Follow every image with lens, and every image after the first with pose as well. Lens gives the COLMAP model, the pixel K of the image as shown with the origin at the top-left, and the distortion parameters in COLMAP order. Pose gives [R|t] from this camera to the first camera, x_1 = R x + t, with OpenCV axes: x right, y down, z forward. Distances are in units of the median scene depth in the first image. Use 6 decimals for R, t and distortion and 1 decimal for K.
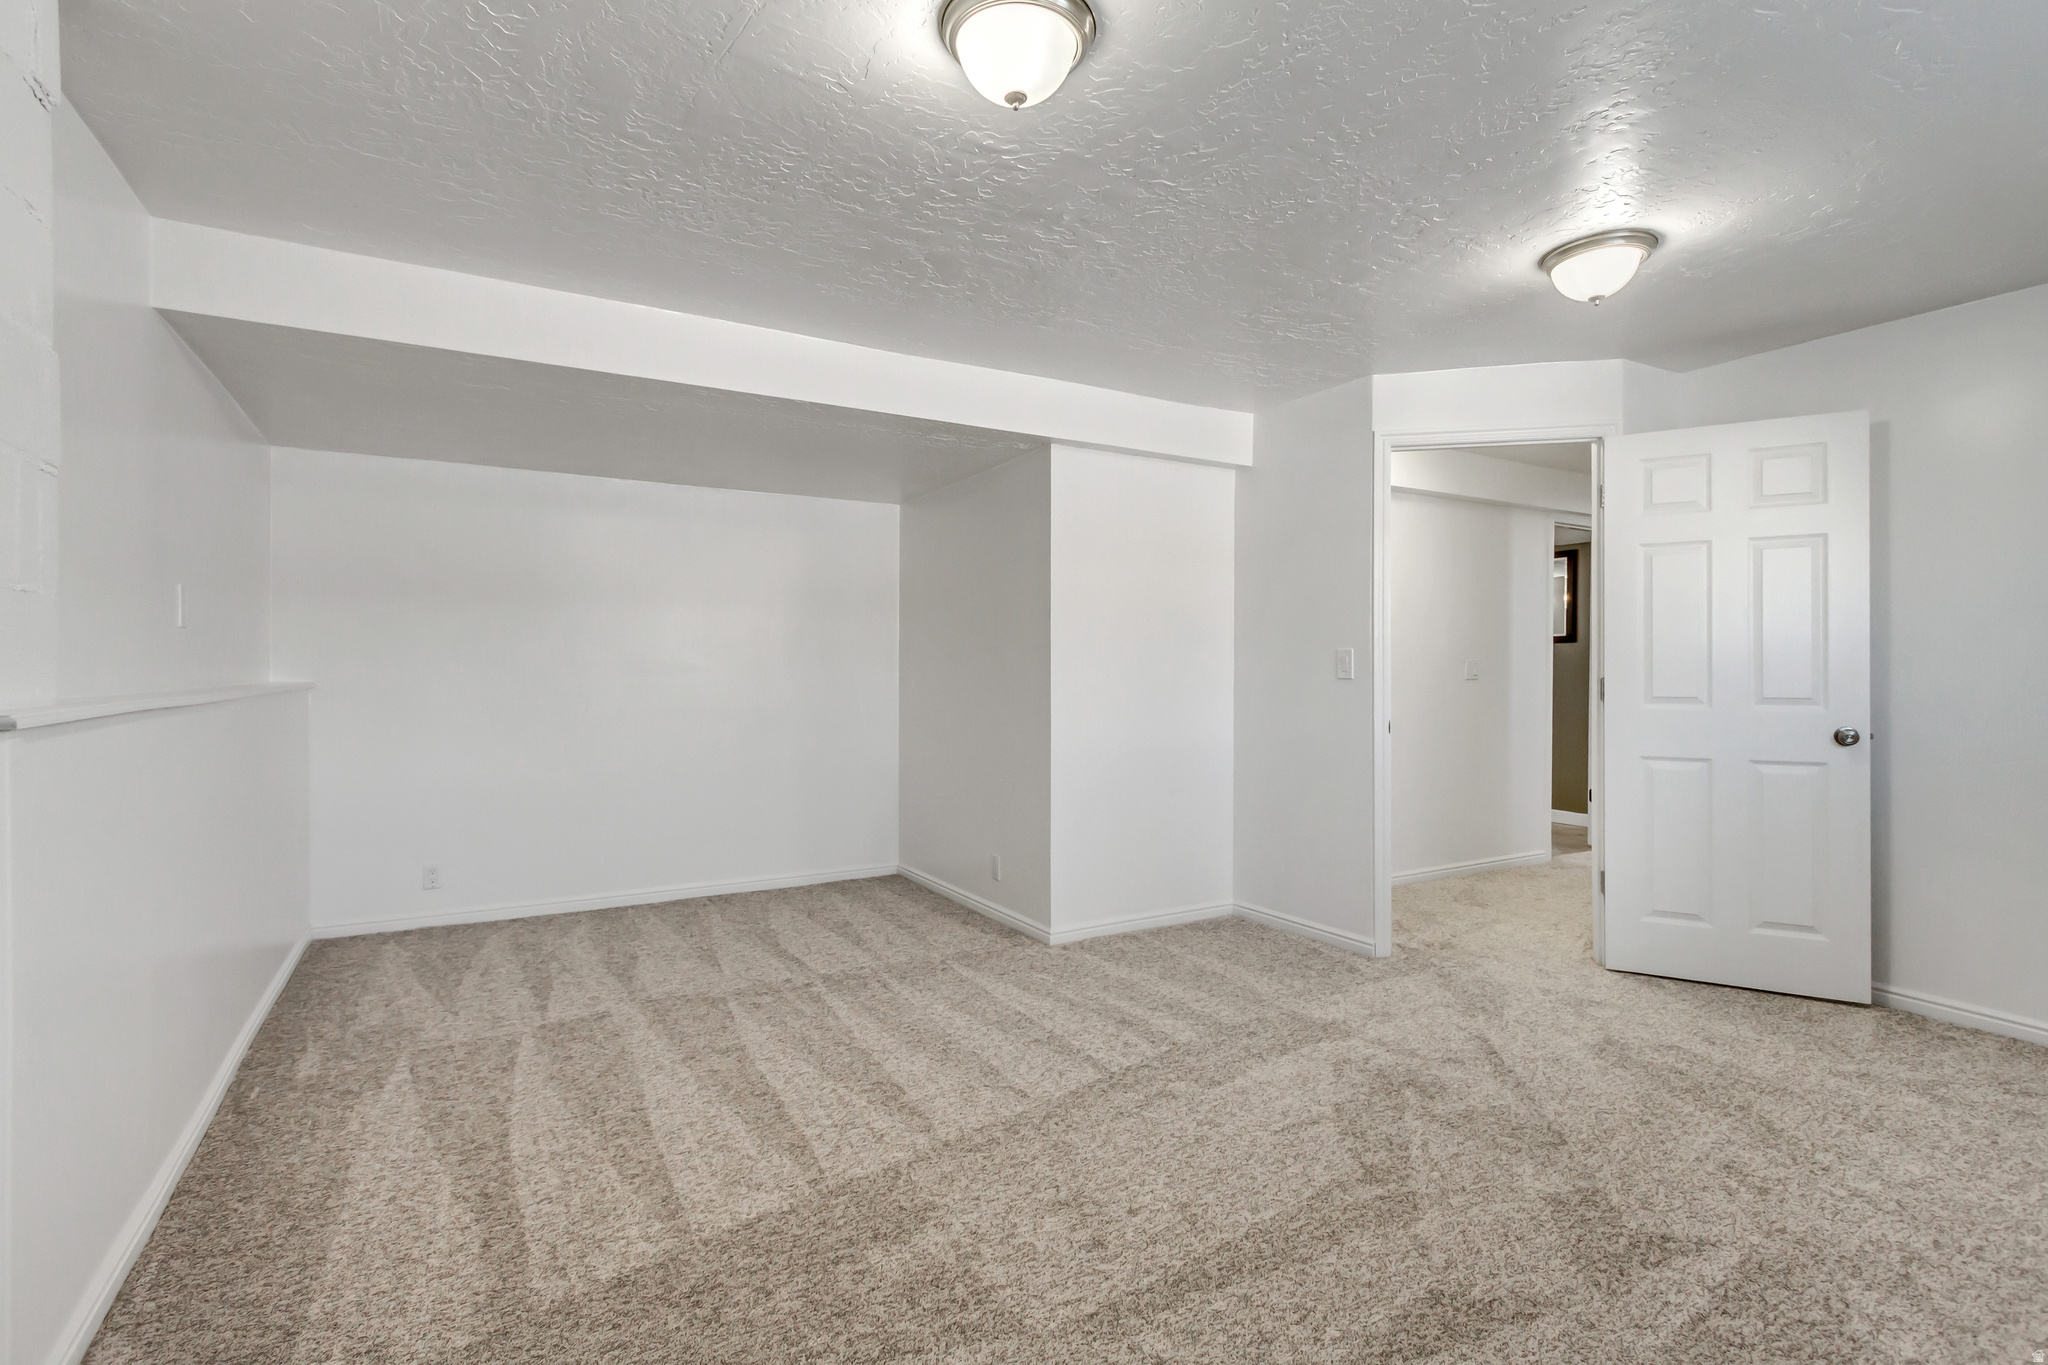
lens RADIAL K [[960.5, 0, 1024.7], [0, 960.5, 681.0], [0, 0, 1]] dist [0.003599, -0.000234]
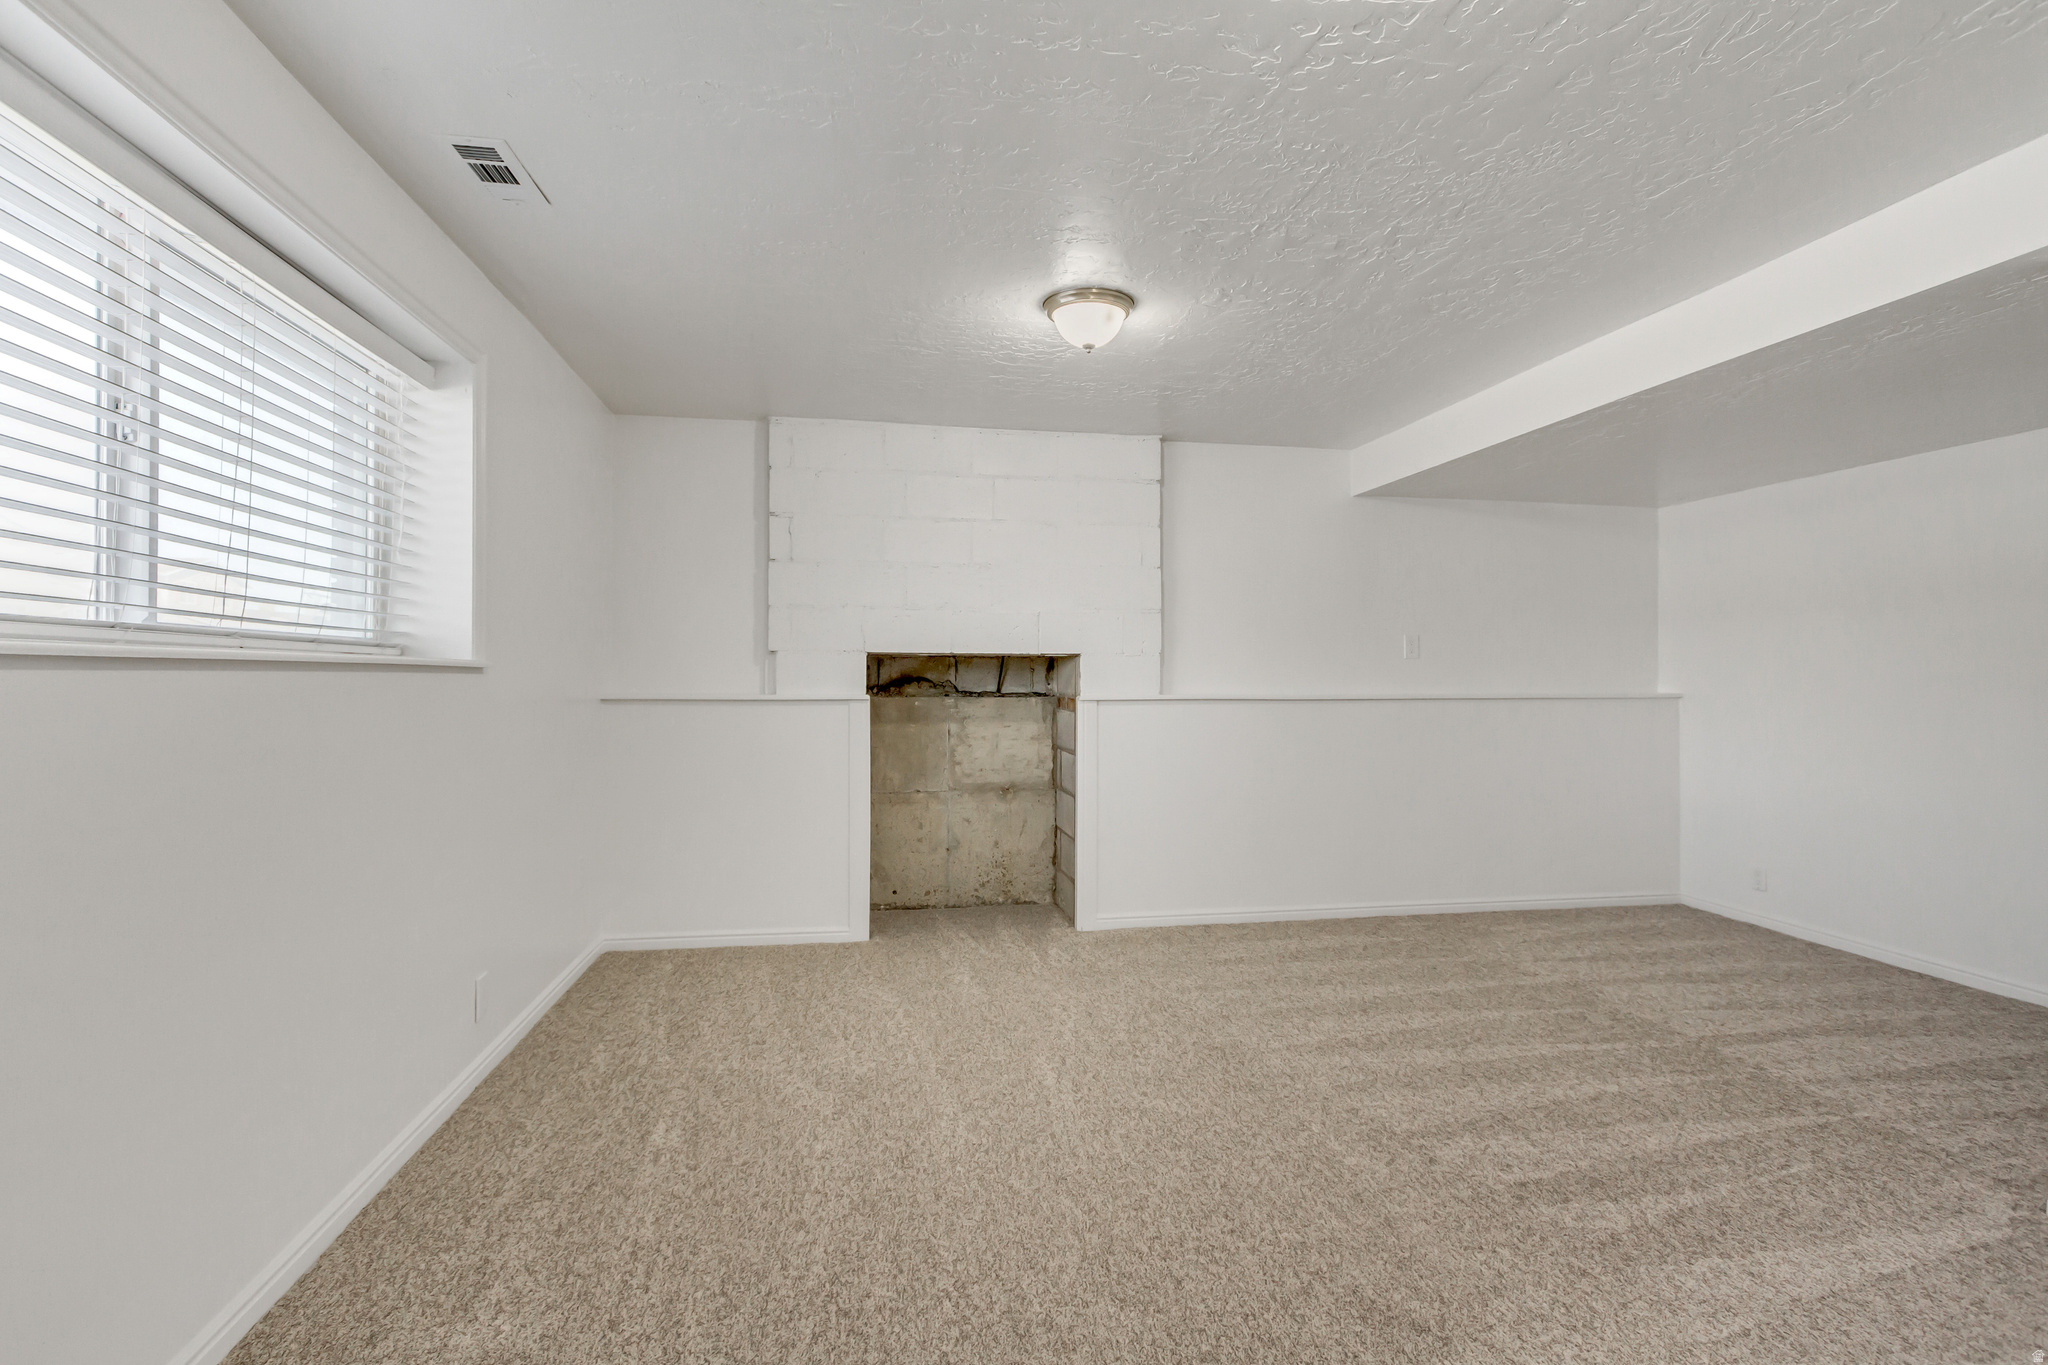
lens RADIAL K [[960.5, 0, 1024.7], [0, 960.5, 678.0], [0, 0, 1]] dist [0.003599, -0.000234]
pose [[-0.349448, 0.000168, -0.936956, 0.874403], [-0.010764, 0.999933, 0.004194, -0.018792], [0.936894, 0.011551, -0.349423, 0.800029]]
